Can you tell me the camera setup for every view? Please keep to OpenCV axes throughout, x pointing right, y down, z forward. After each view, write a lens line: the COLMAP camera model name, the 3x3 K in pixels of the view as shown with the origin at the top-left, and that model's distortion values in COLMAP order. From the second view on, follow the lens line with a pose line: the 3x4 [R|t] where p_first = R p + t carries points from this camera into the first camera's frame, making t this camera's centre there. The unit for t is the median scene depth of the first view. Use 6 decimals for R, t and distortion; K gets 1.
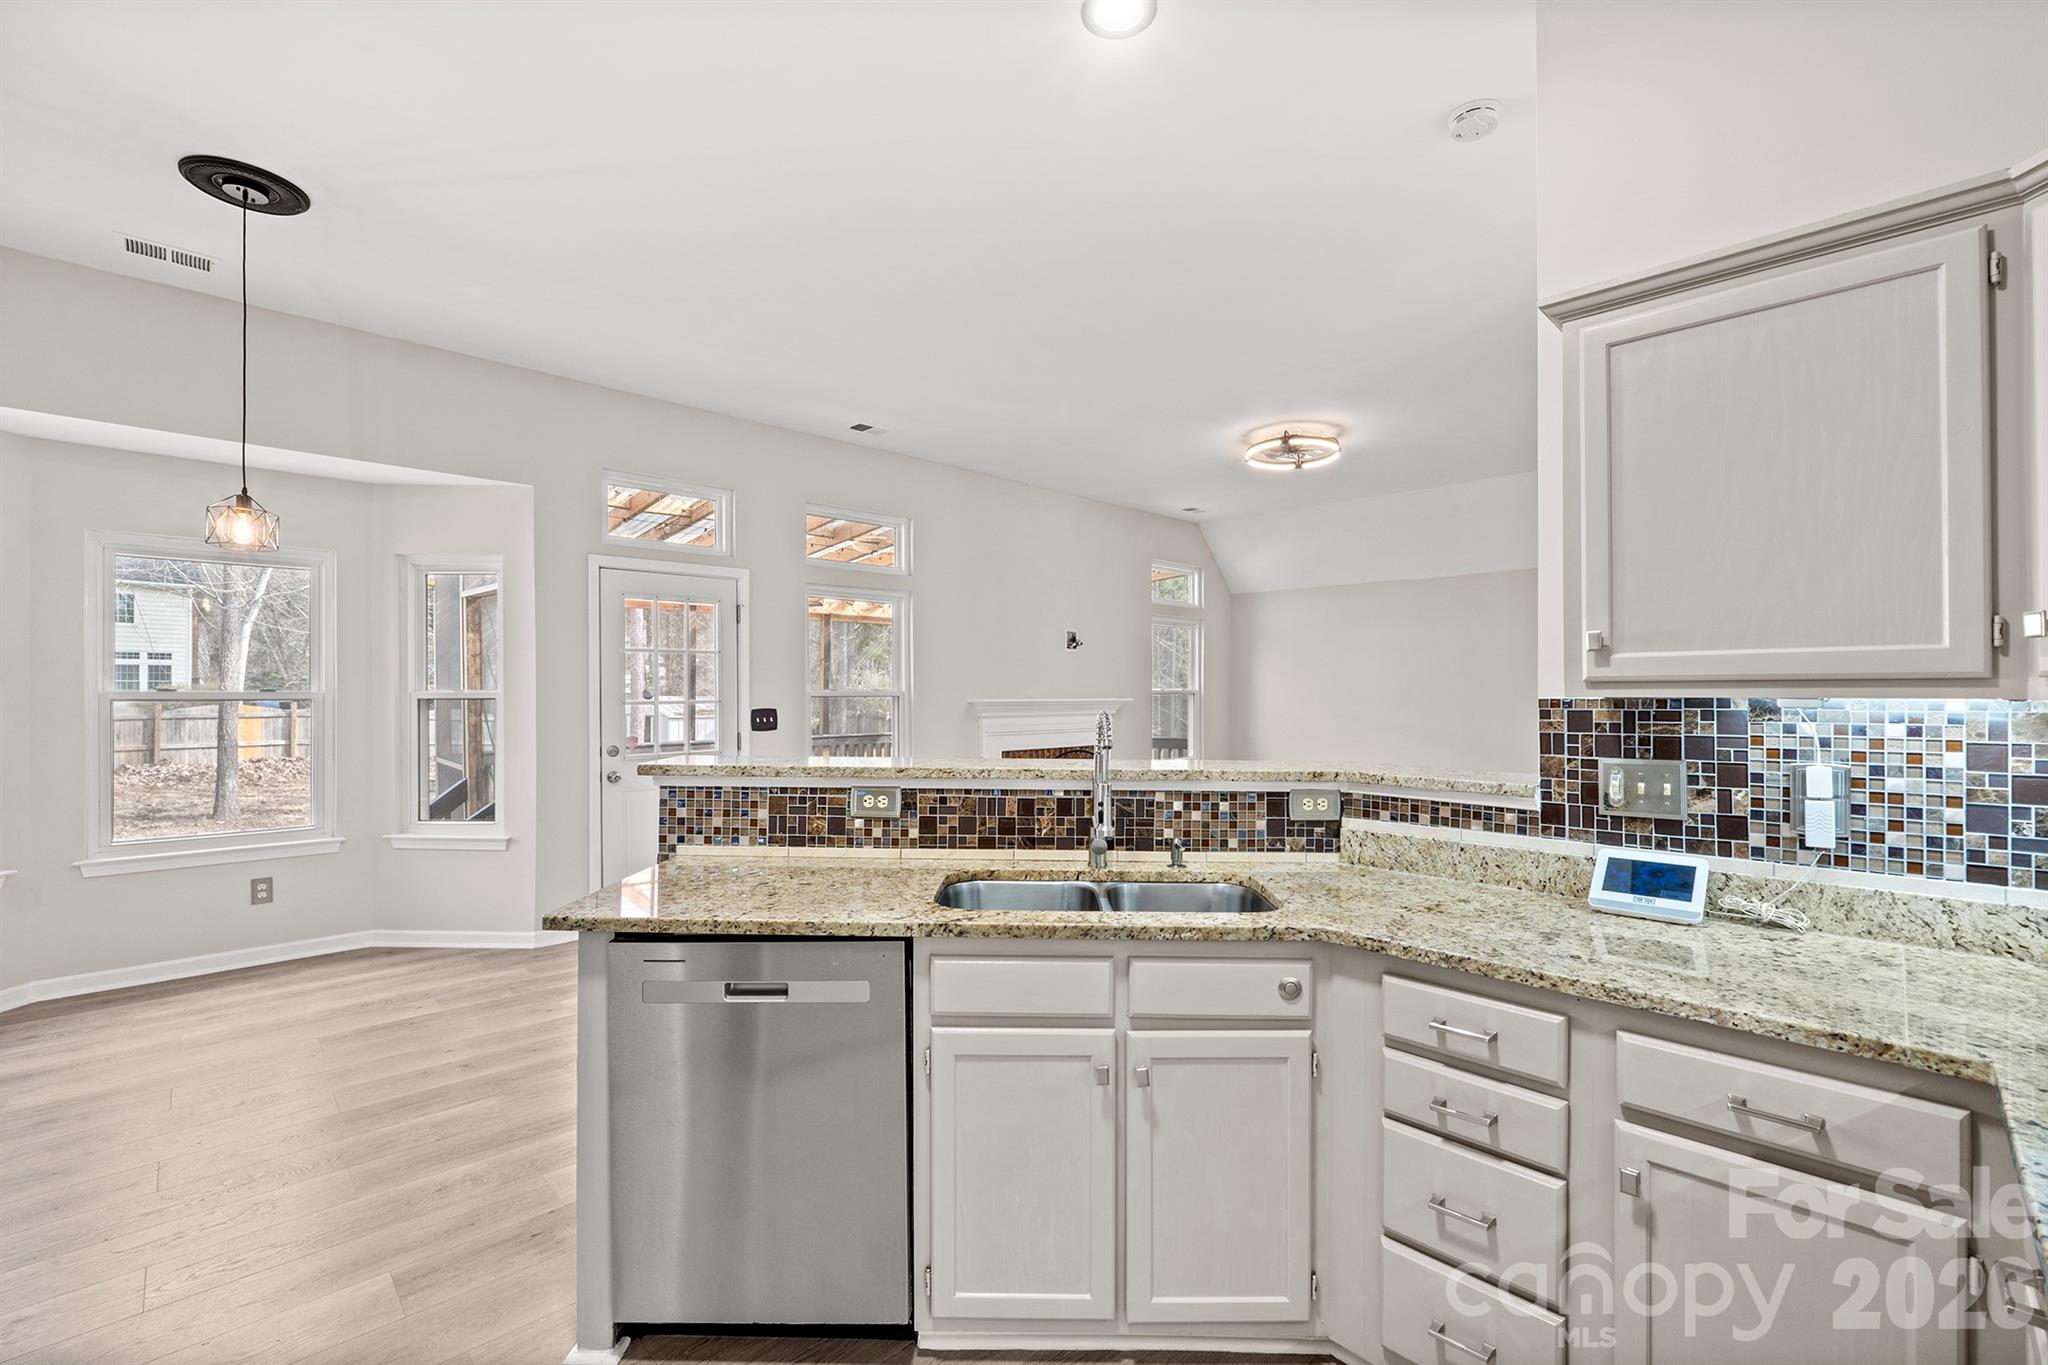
lens RADIAL K [[865.5, 0, 1029.5], [0, 865.5, 677.2], [0, 0, 1]] dist [-0.006943, 0.000329]
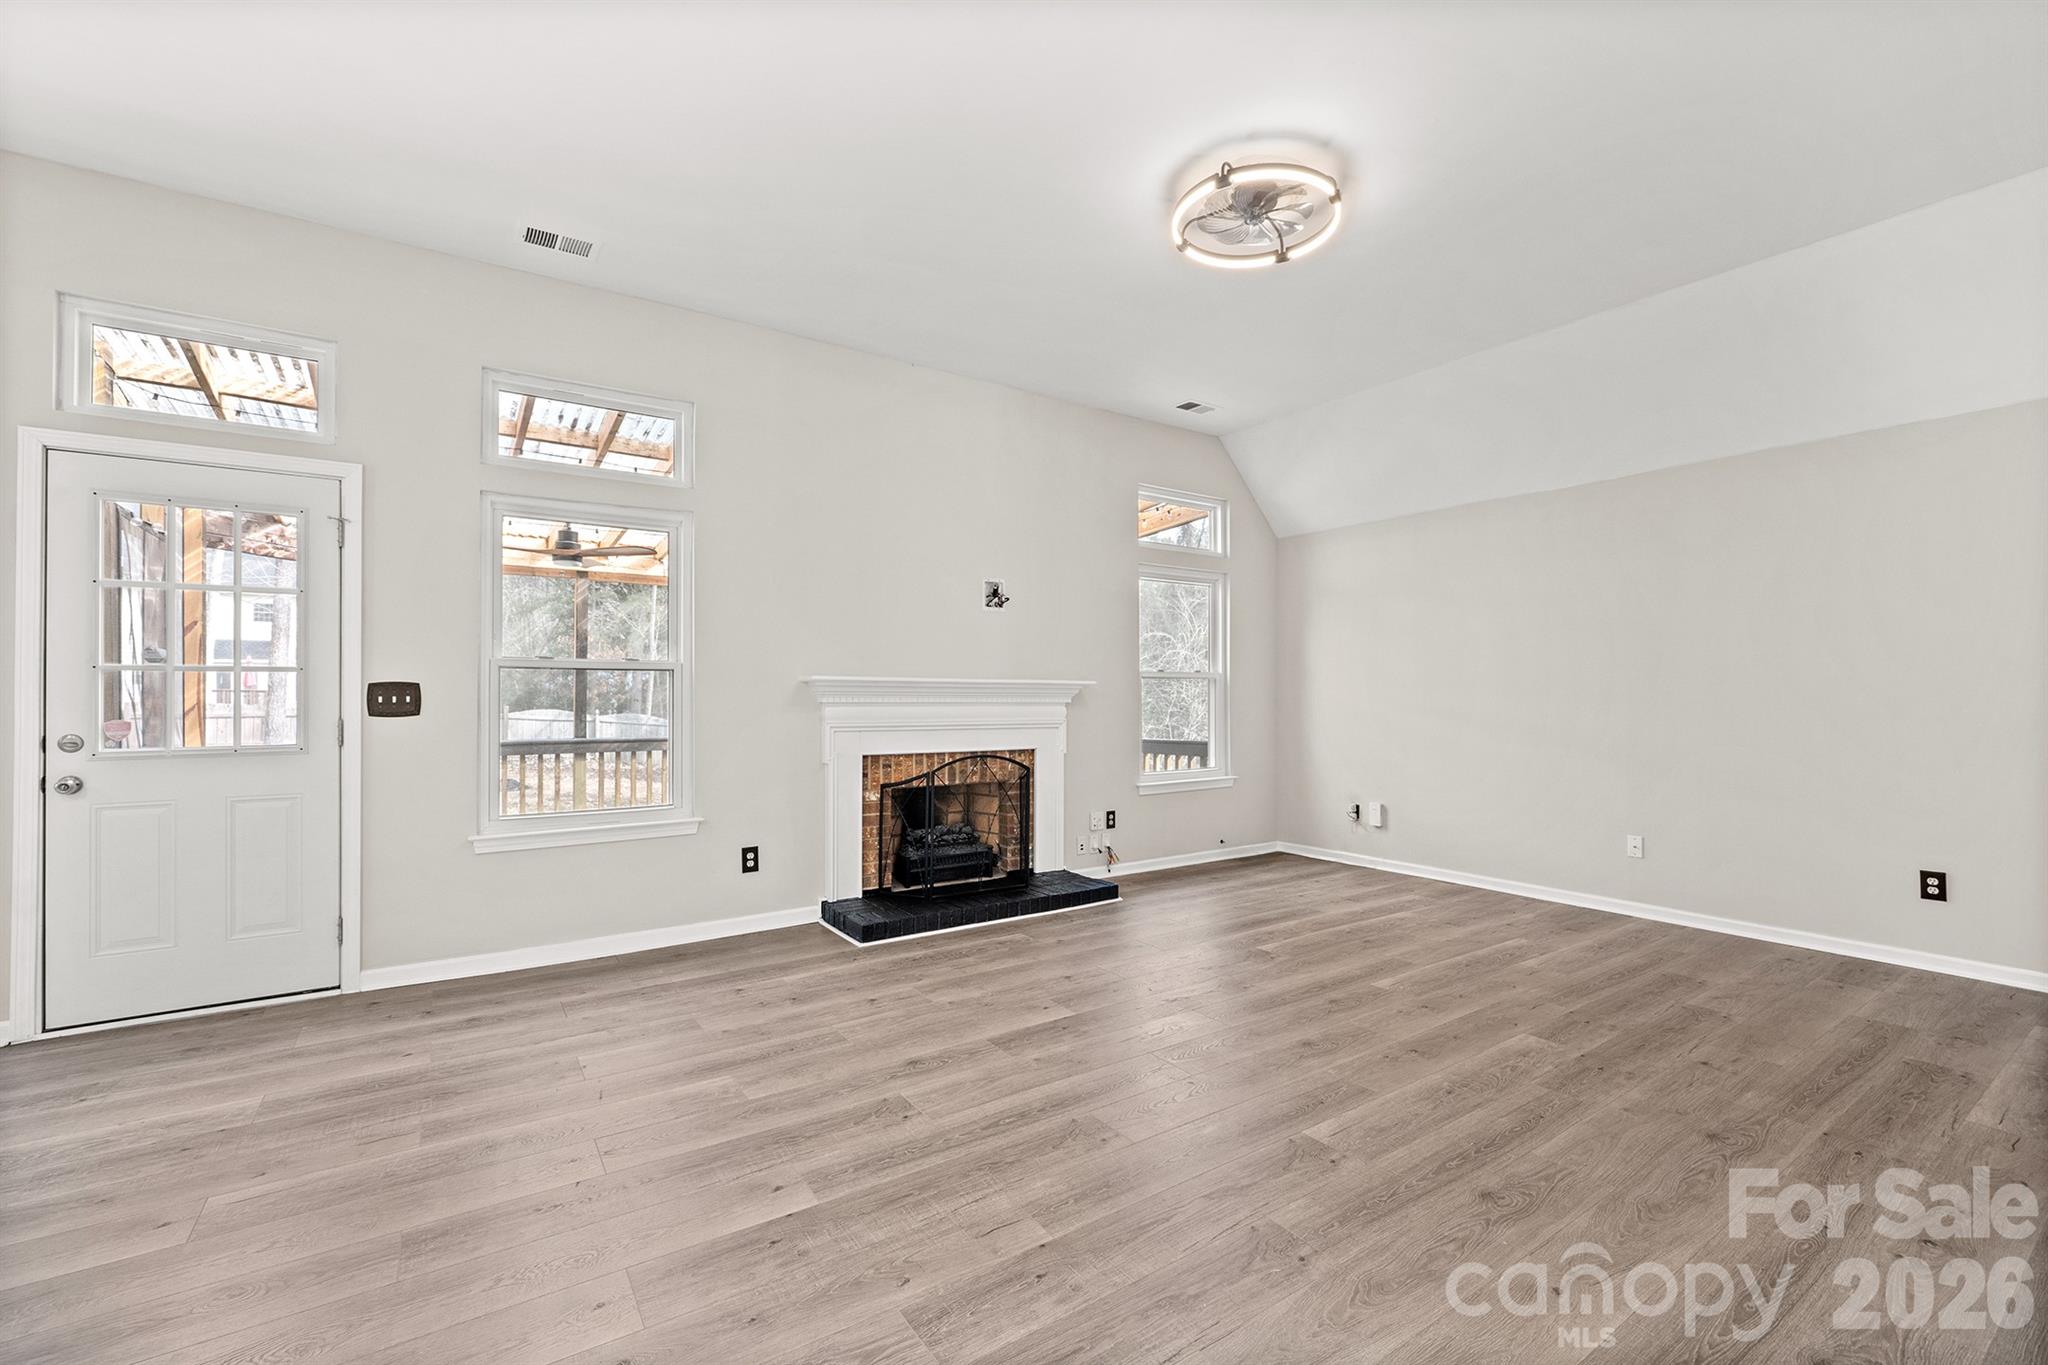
lens RADIAL K [[861.1, 0, 1027.6], [0, 861.1, 688.2], [0, 0, 1]] dist [-0.008984, 0.000228]
pose [[0.983569, 0.000042, -0.180532, 0.534872], [0.000880, 0.999987, 0.005029, 0.075227], [0.180530, -0.005105, 0.983556, 0.906907]]
